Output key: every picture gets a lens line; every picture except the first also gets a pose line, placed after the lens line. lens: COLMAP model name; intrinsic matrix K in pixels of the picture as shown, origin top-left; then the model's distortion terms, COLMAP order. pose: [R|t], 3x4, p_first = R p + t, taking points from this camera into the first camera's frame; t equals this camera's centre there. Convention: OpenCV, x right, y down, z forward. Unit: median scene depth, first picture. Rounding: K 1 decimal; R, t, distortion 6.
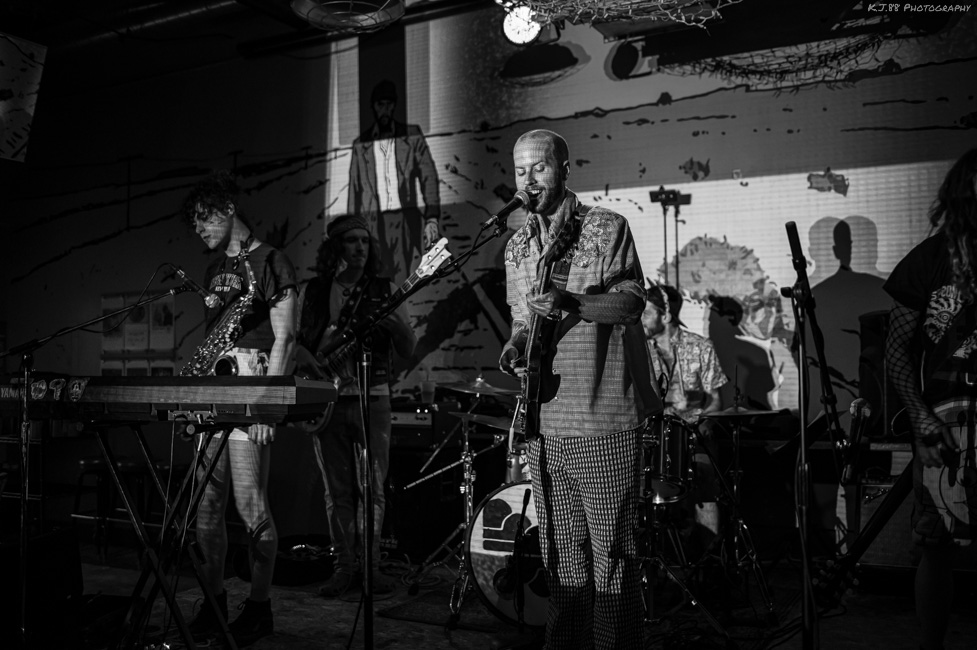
lens RADIAL K [[943.1, 0, 492.4], [0, 943.1, 324.1], [0, 0, 1]] dist [-0.068357, 0.000000]
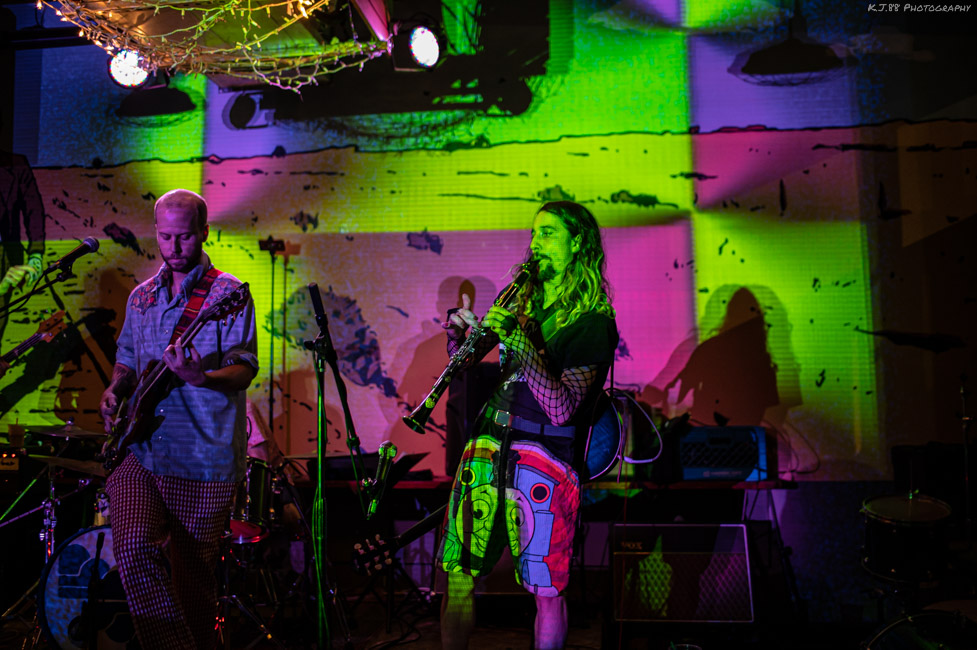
lens RADIAL K [[943.1, 0, 485.5], [0, 943.1, 320.8], [0, 0, 1]] dist [-0.068357, 0.000000]
pose [[0.935941, 0.035081, 0.350404, 0.041430], [-0.017513, 0.998431, -0.053181, -0.002301], [-0.351720, 0.043638, 0.935088, -0.044544]]
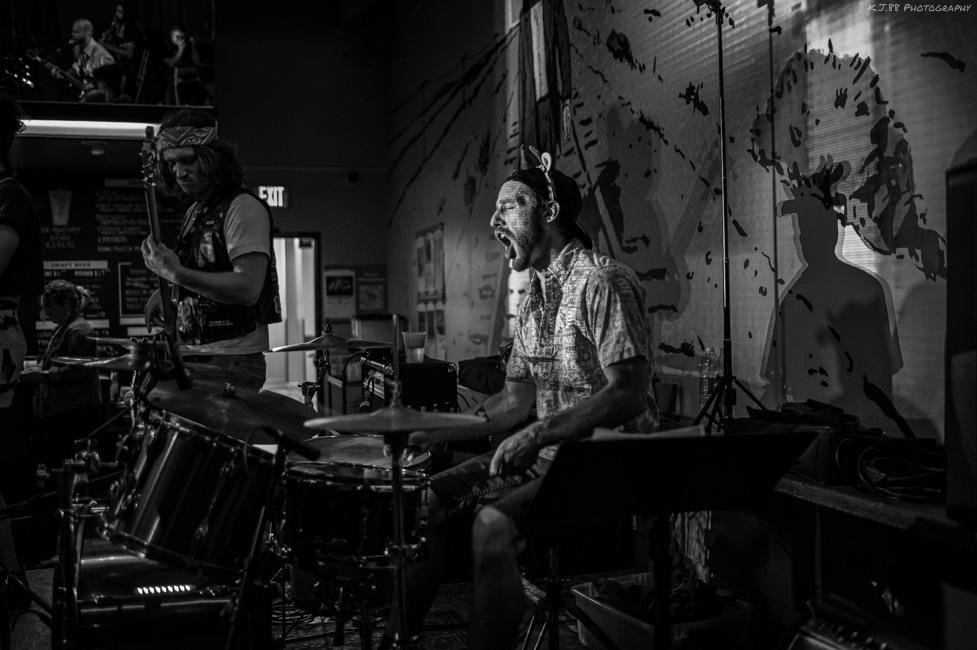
lens RADIAL K [[943.1, 0, 470.2], [0, 943.1, 325.4], [0, 0, 1]] dist [-0.068357, 0.000000]
pose [[0.705375, 0.010488, -0.708756, 0.448272], [0.039735, 0.997733, 0.054309, 0.018179], [0.707719, -0.066471, 0.703360, 0.515284]]
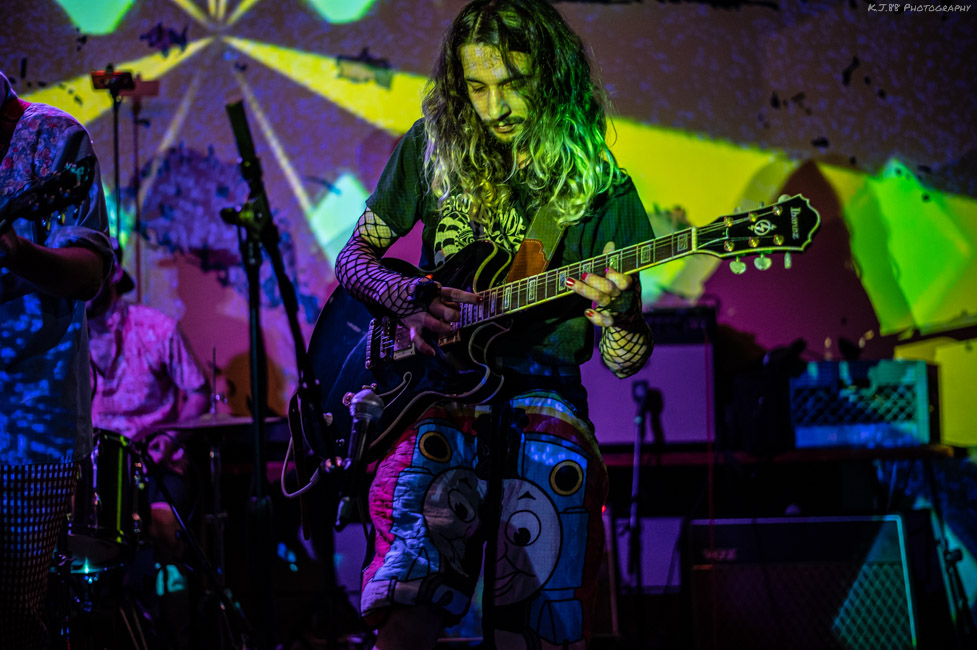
lens RADIAL K [[1422.6, 0, 485.1], [0, 1422.6, 314.4], [0, 0, 1]] dist [-0.101428, 0.000000]
pose [[0.919682, -0.010528, 0.392522, 0.039066], [0.004513, 0.999858, 0.016244, 0.005372], [-0.392638, -0.013168, 0.919599, 0.037799]]
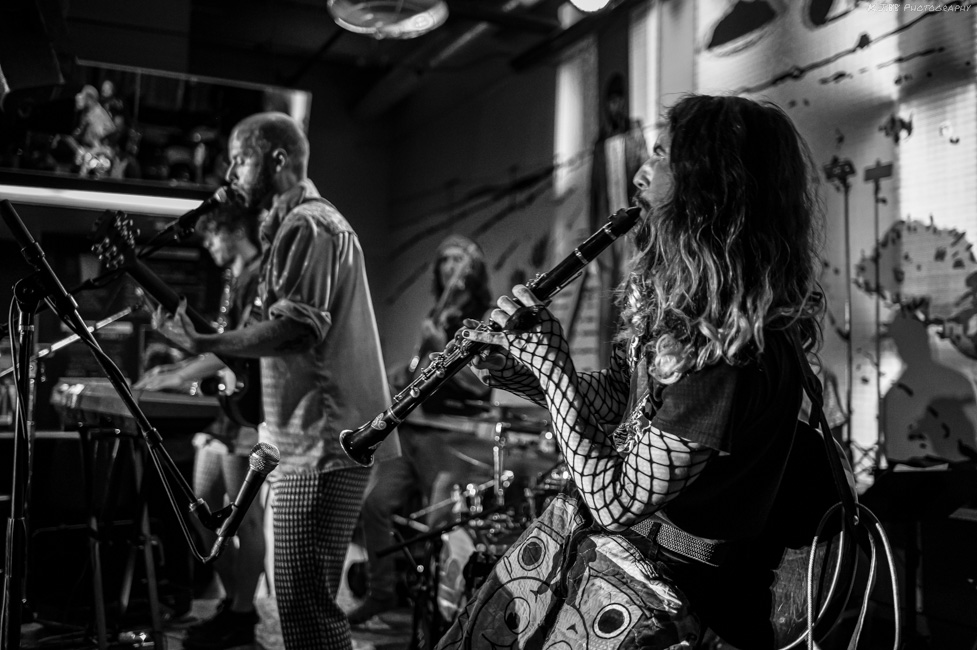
lens RADIAL K [[943.1, 0, 486.5], [0, 943.1, 319.3], [0, 0, 1]] dist [-0.068357, 0.000000]
pose [[0.818718, -0.012068, -0.574069, 0.369607], [-0.003227, 0.999667, -0.025617, 0.005161], [0.574187, 0.022826, 0.818406, 0.216459]]
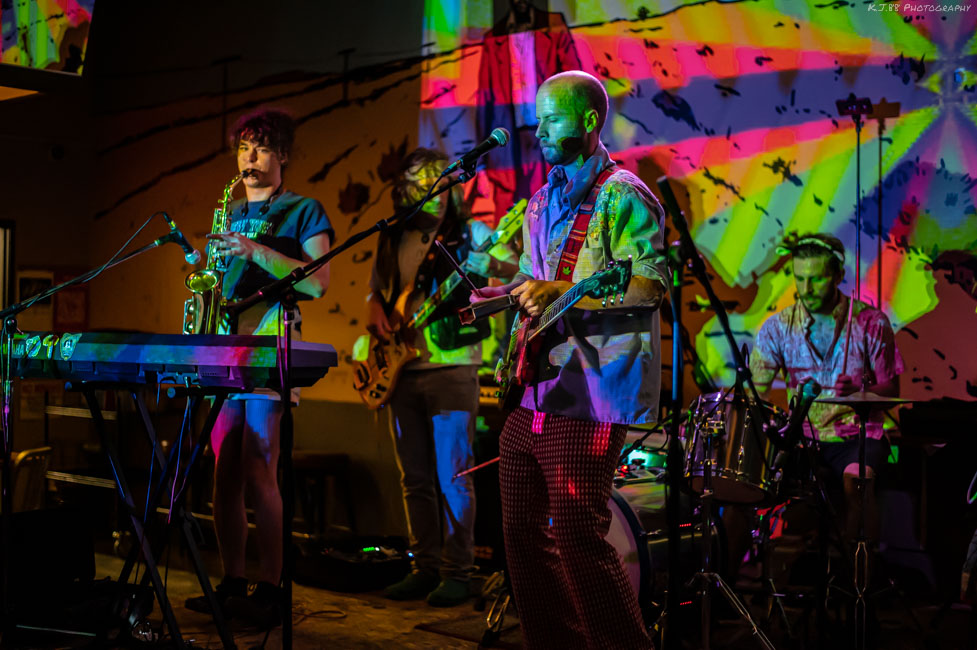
lens RADIAL K [[1422.6, 0, 467.2], [0, 1422.6, 299.1], [0, 0, 1]] dist [-0.101428, 0.000000]
pose [[0.964588, 0.014577, -0.263358, 0.177535], [-0.008909, 0.999703, 0.022701, -0.007481], [0.263611, -0.019551, 0.964431, -0.146230]]
